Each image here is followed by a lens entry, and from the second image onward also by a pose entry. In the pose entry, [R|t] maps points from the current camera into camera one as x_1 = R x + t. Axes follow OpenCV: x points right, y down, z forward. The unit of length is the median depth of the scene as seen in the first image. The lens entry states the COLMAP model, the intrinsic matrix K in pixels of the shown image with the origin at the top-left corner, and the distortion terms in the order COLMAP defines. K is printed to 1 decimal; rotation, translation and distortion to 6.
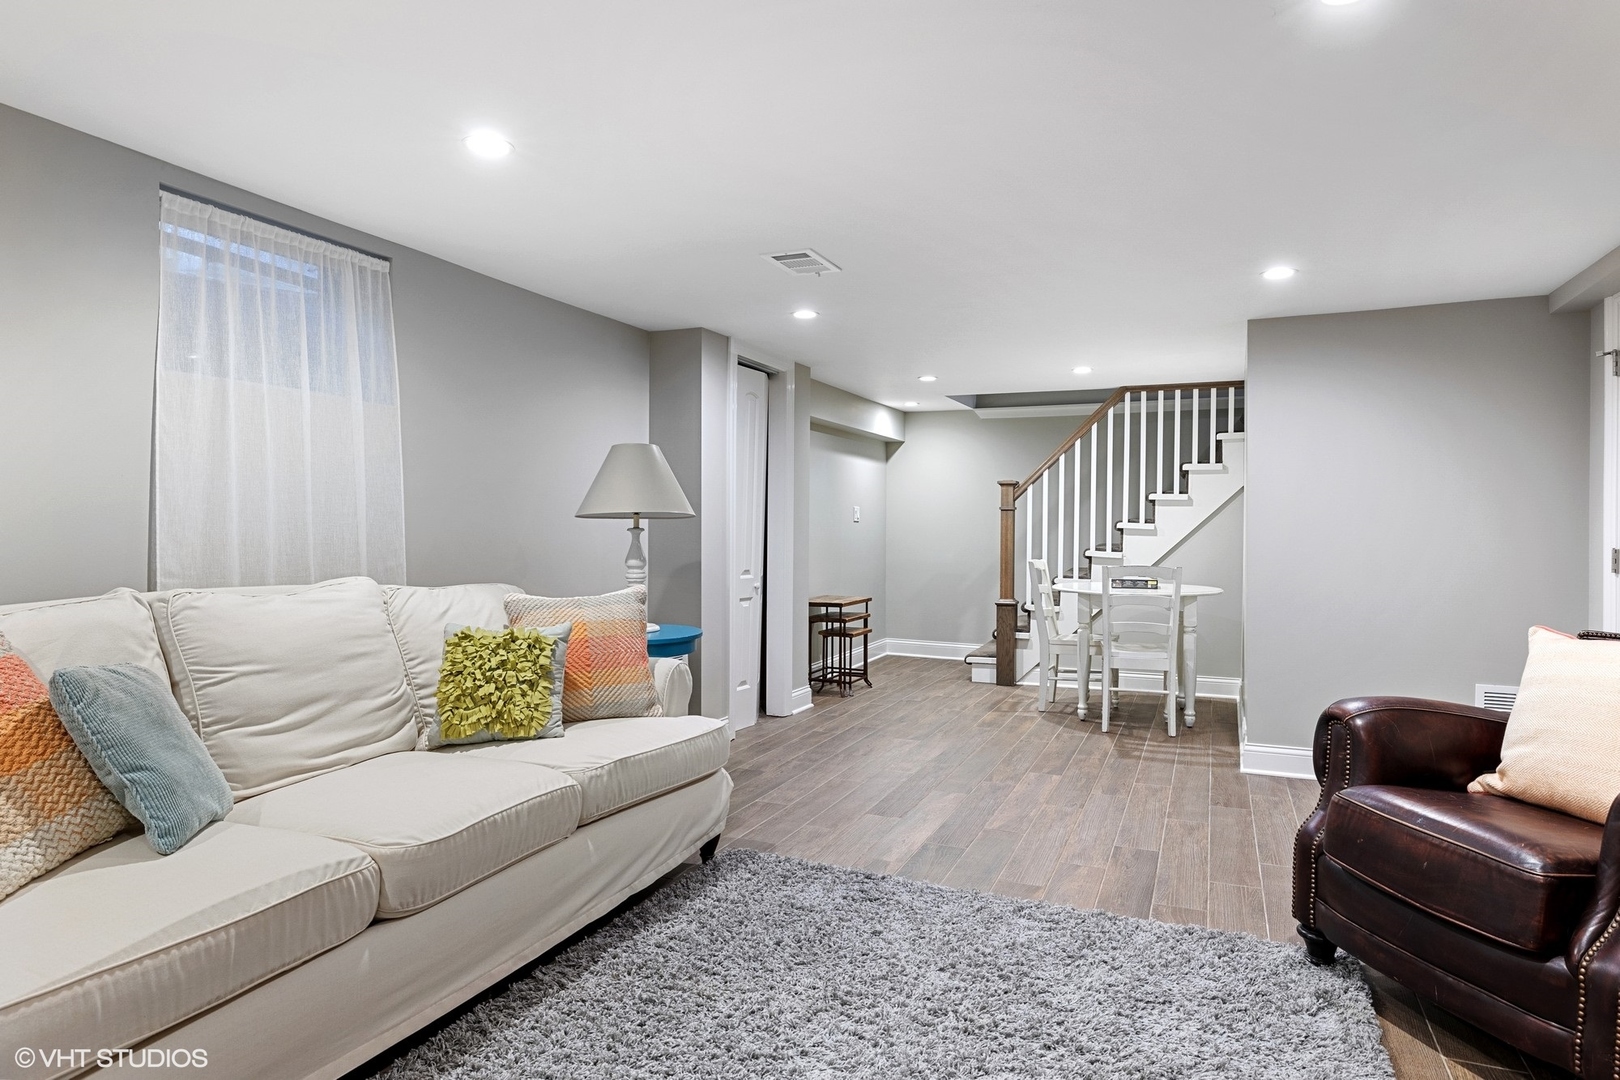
lens RADIAL K [[959.2, 0, 809.3], [0, 959.2, 540.2], [0, 0, 1]] dist [-0.001654, -0.000023]
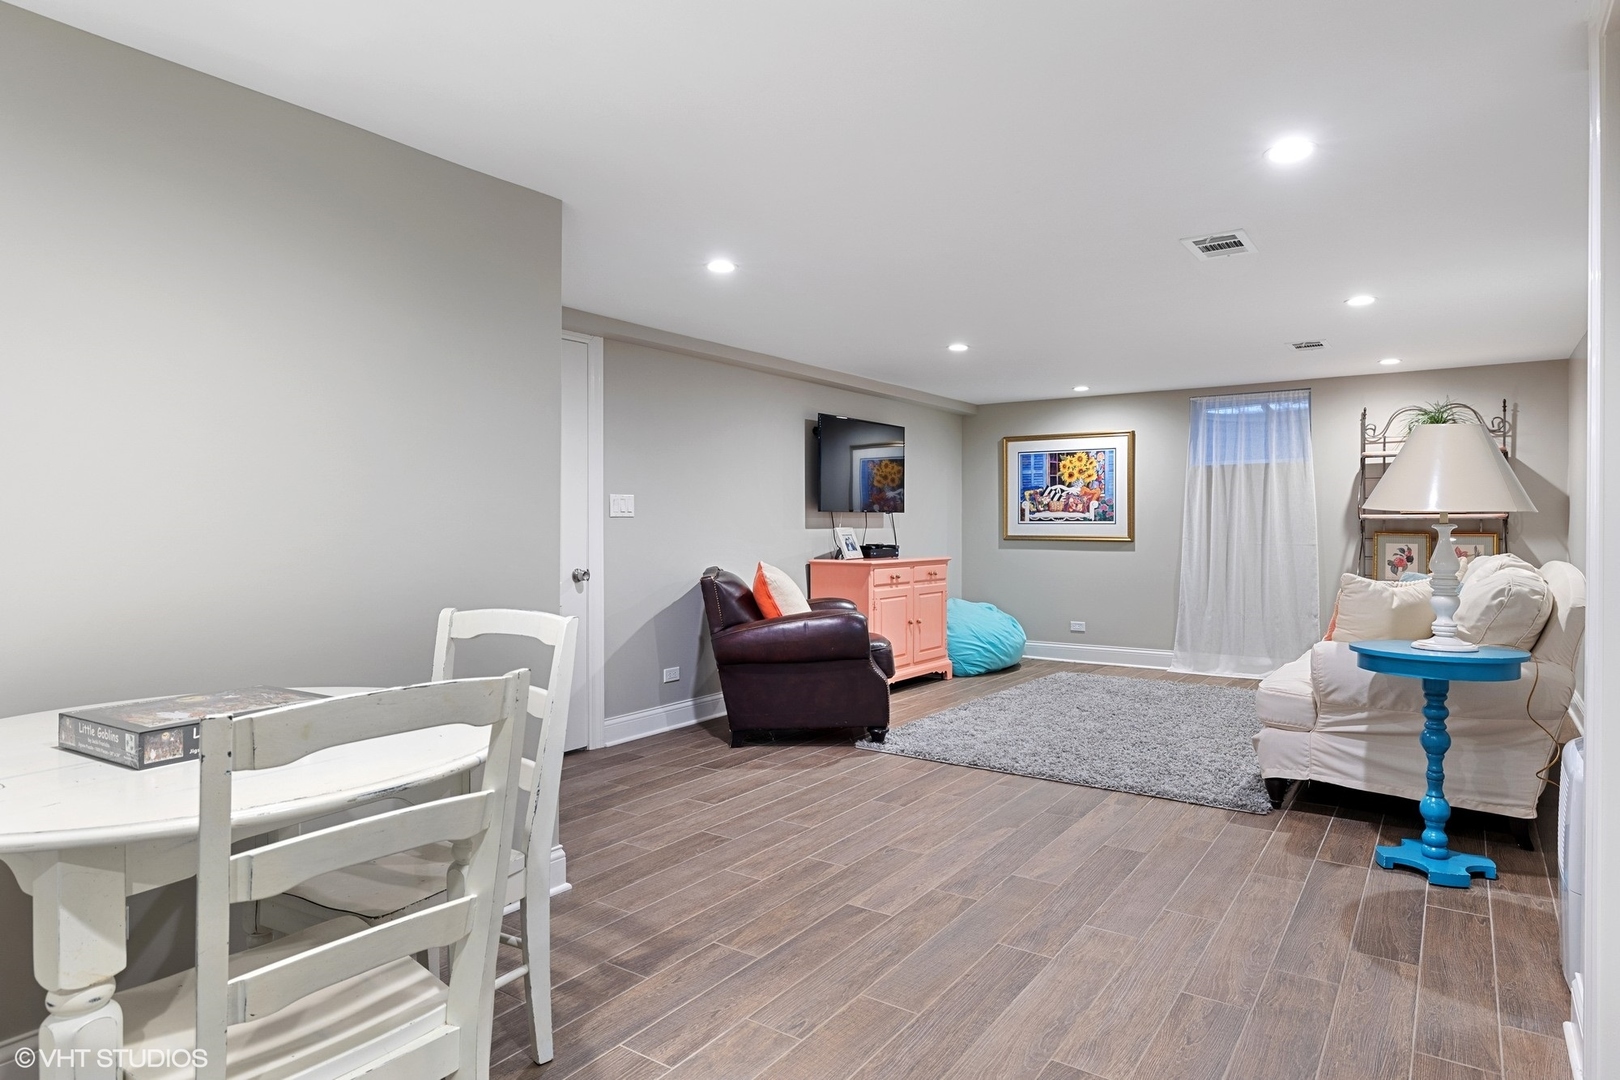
lens RADIAL K [[959.2, 0, 811.8], [0, 959.2, 536.2], [0, 0, 1]] dist [-0.001654, -0.000023]
pose [[-0.980302, -0.008418, 0.197324, 0.189513], [-0.002135, 0.999485, 0.032032, -0.026508], [-0.197492, 0.030980, -0.979815, 1.916600]]
